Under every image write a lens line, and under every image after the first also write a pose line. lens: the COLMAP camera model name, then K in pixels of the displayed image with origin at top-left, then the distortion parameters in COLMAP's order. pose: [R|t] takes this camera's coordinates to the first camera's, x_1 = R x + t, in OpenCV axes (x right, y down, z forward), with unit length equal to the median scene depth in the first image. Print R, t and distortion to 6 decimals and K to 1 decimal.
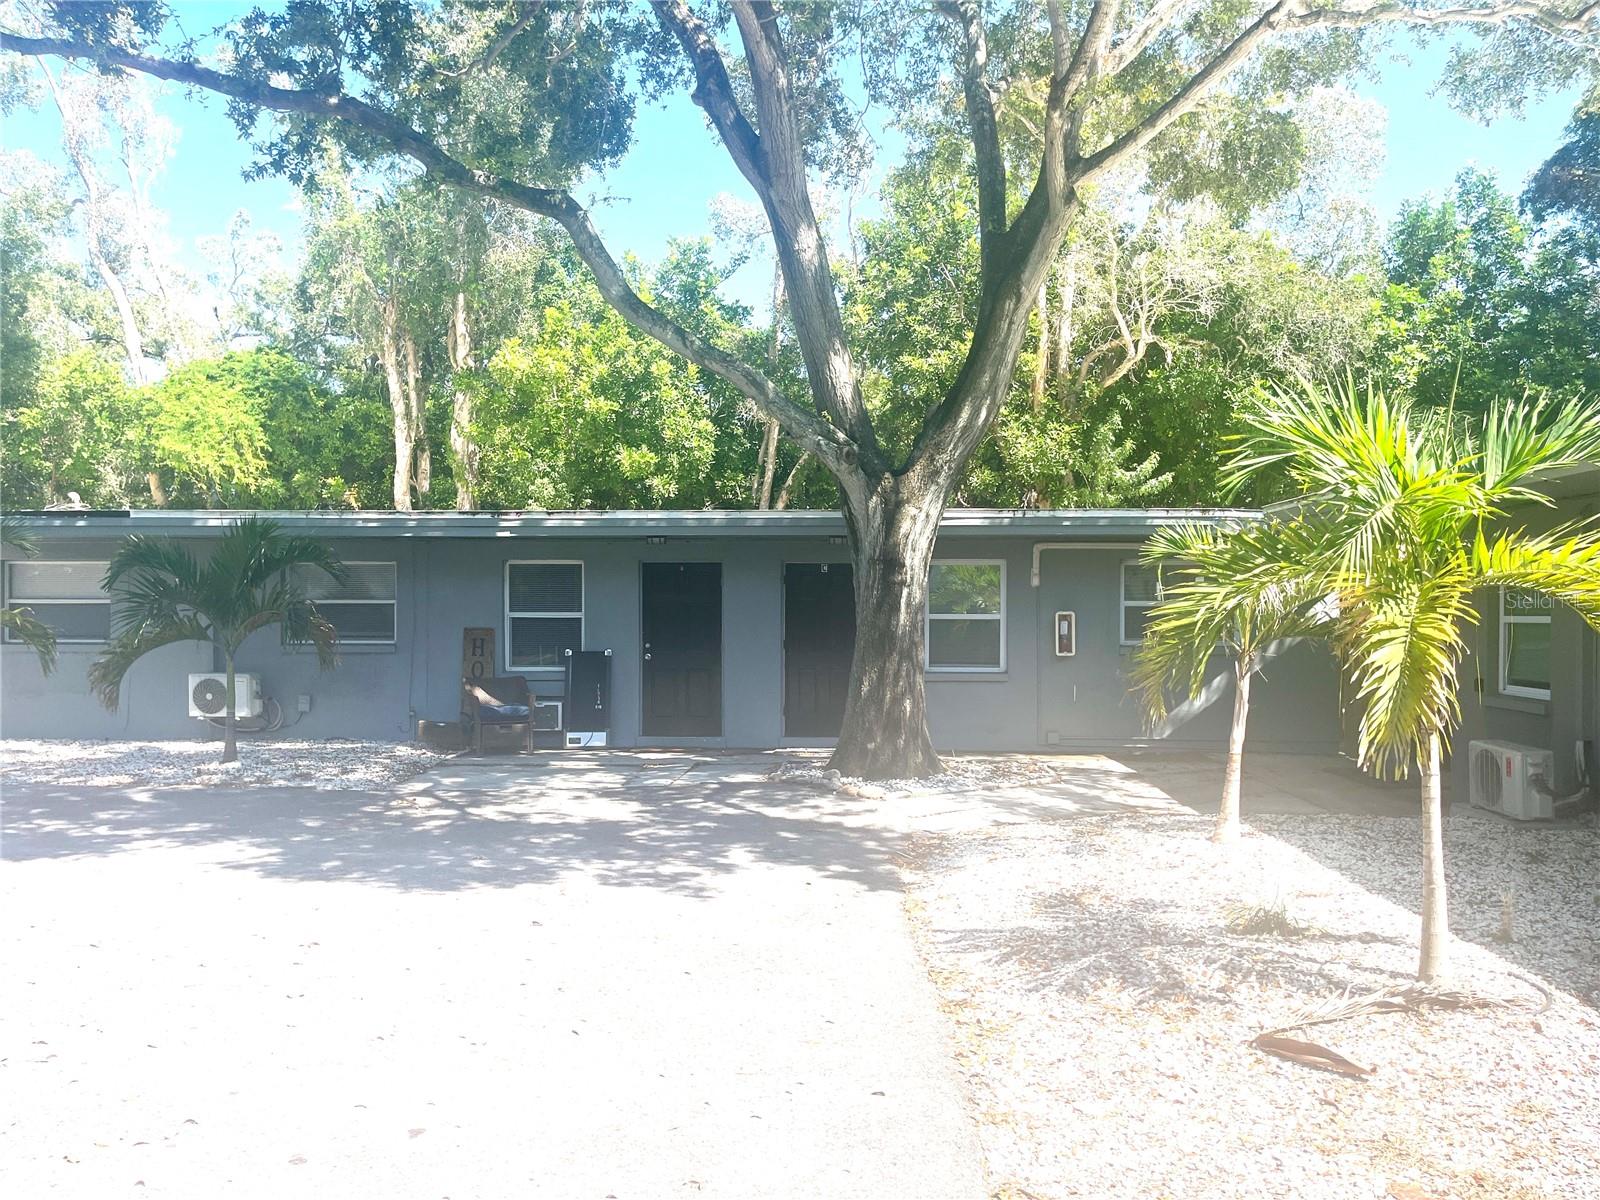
lens RADIAL K [[1193.2, 0, 790.8], [0, 1193.2, 611.1], [0, 0, 1]] dist [0.066162, -0.105576]
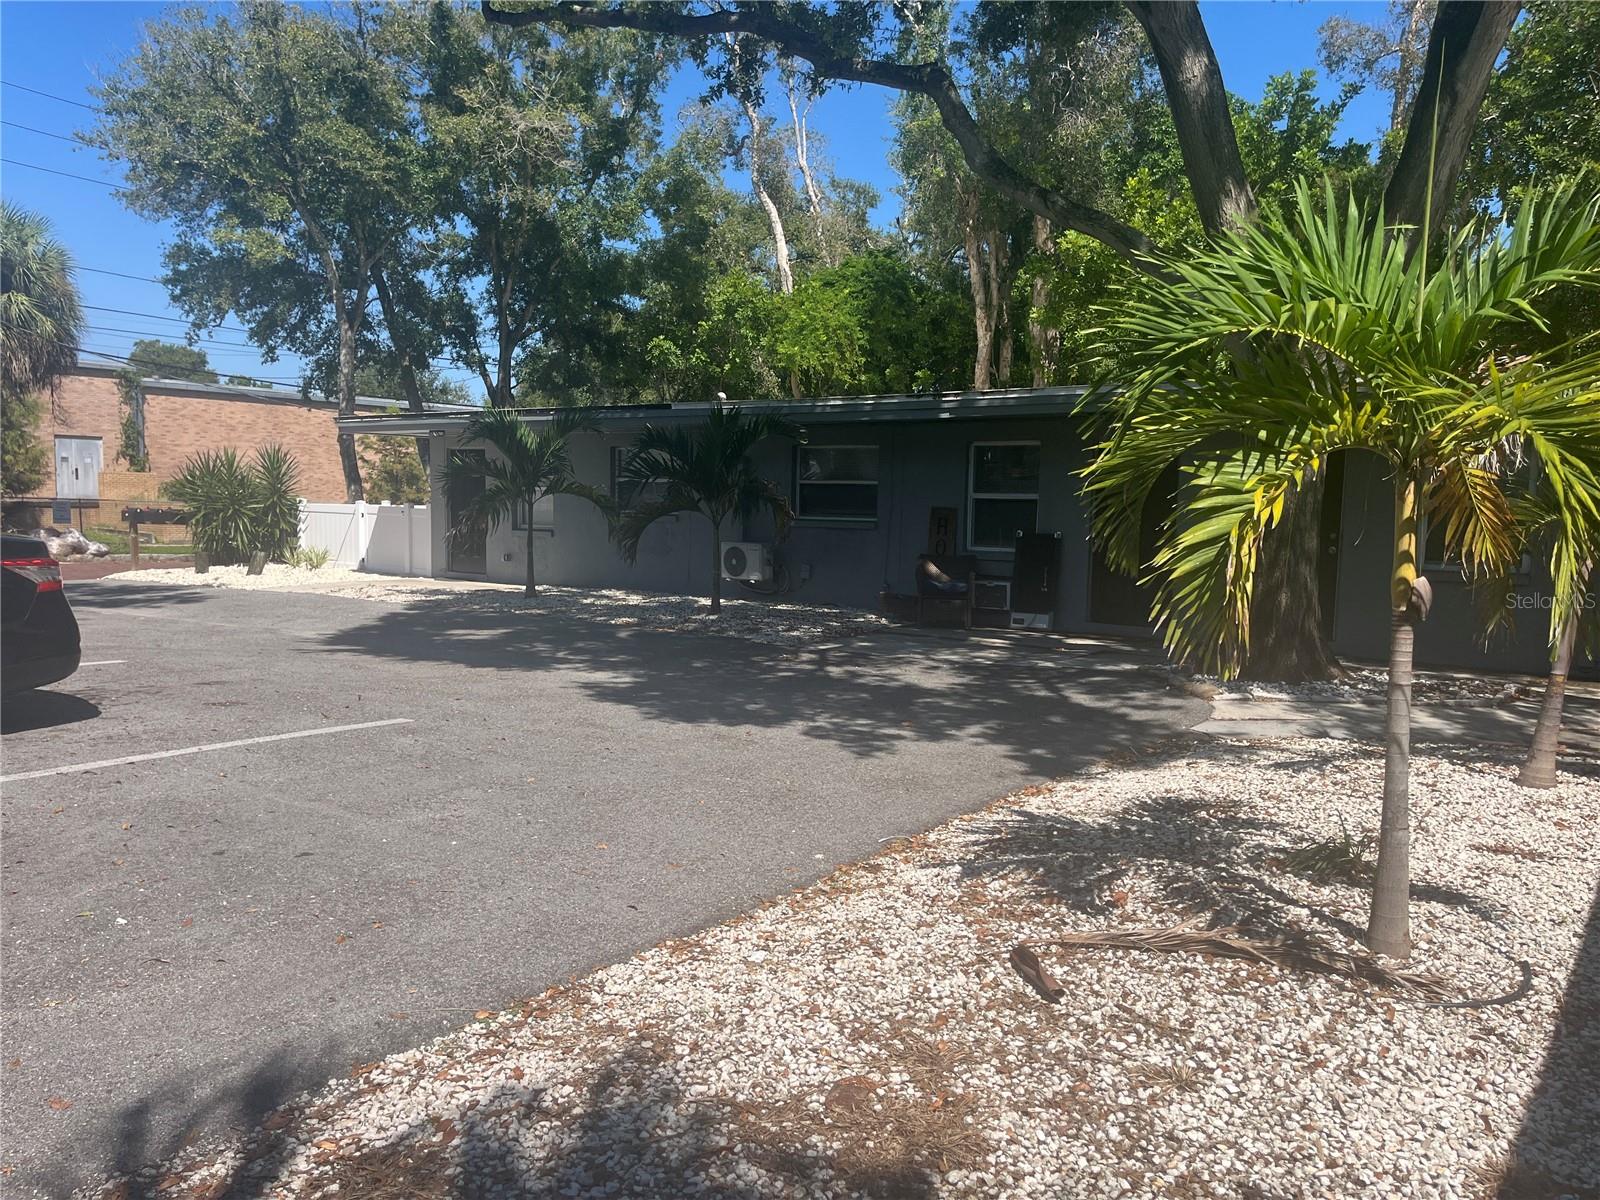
lens RADIAL K [[1193.2, 0, 790.8], [0, 1193.2, 611.1], [0, 0, 1]] dist [0.066162, -0.105576]
pose [[0.834755, 0.064888, -0.546784, 0.209327], [-0.015815, 0.995448, 0.093988, 0.007976], [0.550394, -0.069809, 0.831982, 0.051724]]
